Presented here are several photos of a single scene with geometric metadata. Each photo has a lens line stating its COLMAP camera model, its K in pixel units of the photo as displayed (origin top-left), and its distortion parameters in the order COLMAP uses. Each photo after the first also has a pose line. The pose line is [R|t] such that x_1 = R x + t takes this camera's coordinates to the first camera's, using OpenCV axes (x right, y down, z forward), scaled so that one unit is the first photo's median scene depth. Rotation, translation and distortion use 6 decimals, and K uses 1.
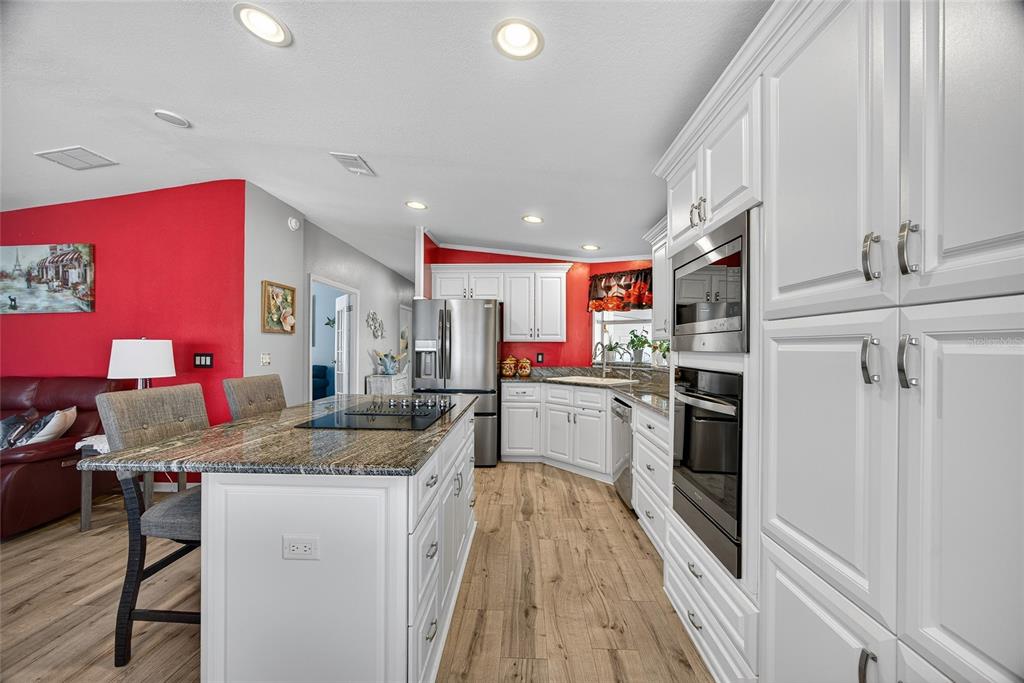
lens RADIAL K [[397.1, 0, 510.7], [0, 397.1, 345.3], [0, 0, 1]] dist [-0.023939, 0.006685]
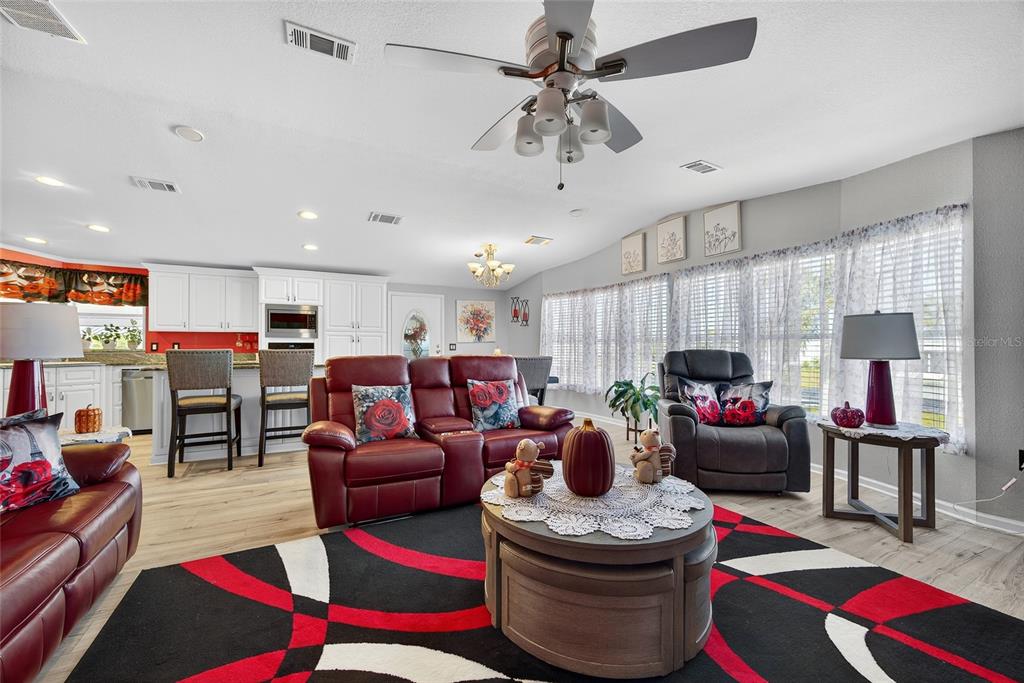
lens RADIAL K [[397.1, 0, 510.7], [0, 397.1, 345.3], [0, 0, 1]] dist [-0.023939, 0.006685]
pose [[-0.504724, 0.002252, 0.863278, -1.714508], [-0.004436, 0.999977, -0.005202, 0.047547], [-0.863269, -0.006455, -0.504703, 0.530198]]
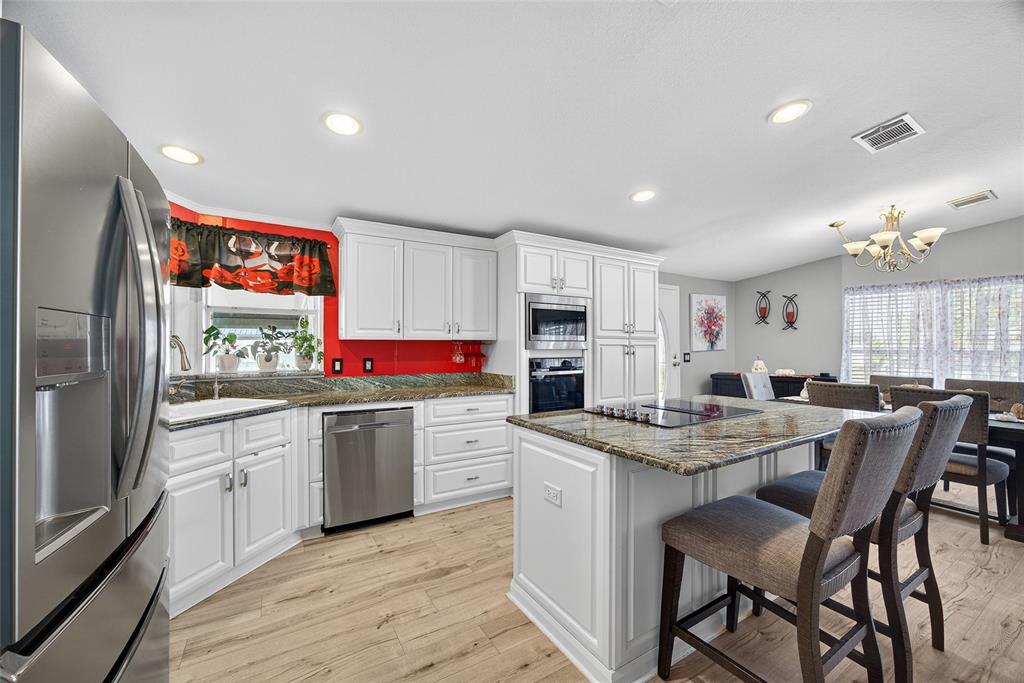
lens RADIAL K [[397.1, 0, 510.7], [0, 397.1, 345.3], [0, 0, 1]] dist [-0.023939, 0.006685]
pose [[-0.540514, -0.006301, 0.841311, -0.578872], [-0.008037, 0.999965, 0.002326, -0.003696], [-0.841296, -0.005505, -0.540546, 1.161179]]
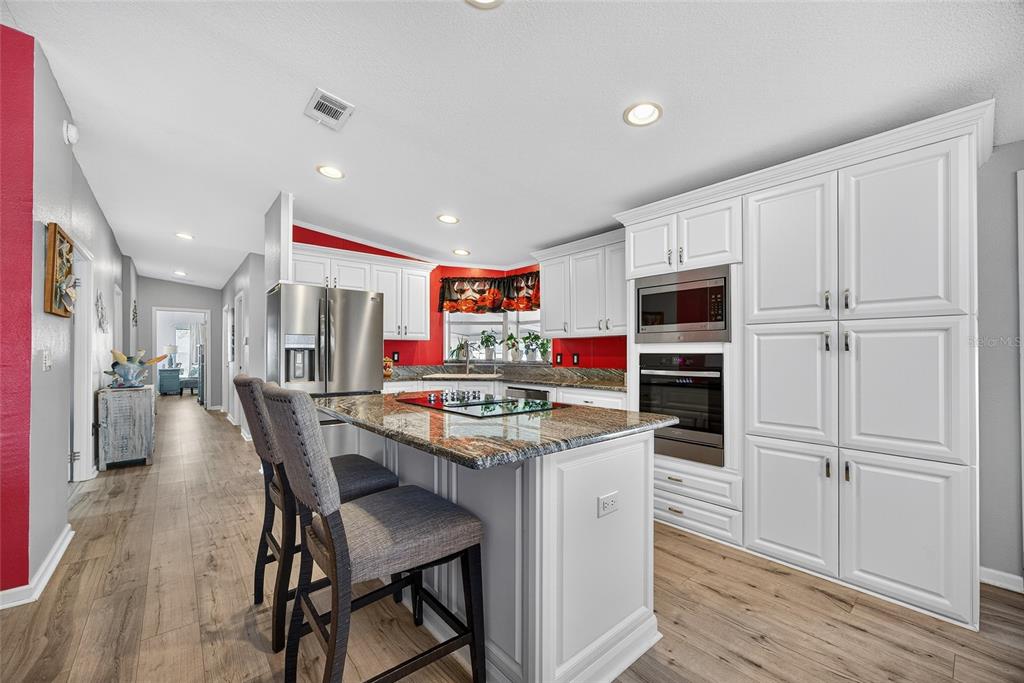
lens RADIAL K [[415.1, 0, 504.7], [0, 415.1, 351.6], [0, 0, 1]] dist [-0.019943, 0.006654]
pose [[0.740573, -0.004213, 0.671962, -0.573226], [0.002102, 0.999990, 0.003953, 0.021947], [-0.671972, -0.001515, 0.740575, 0.107526]]
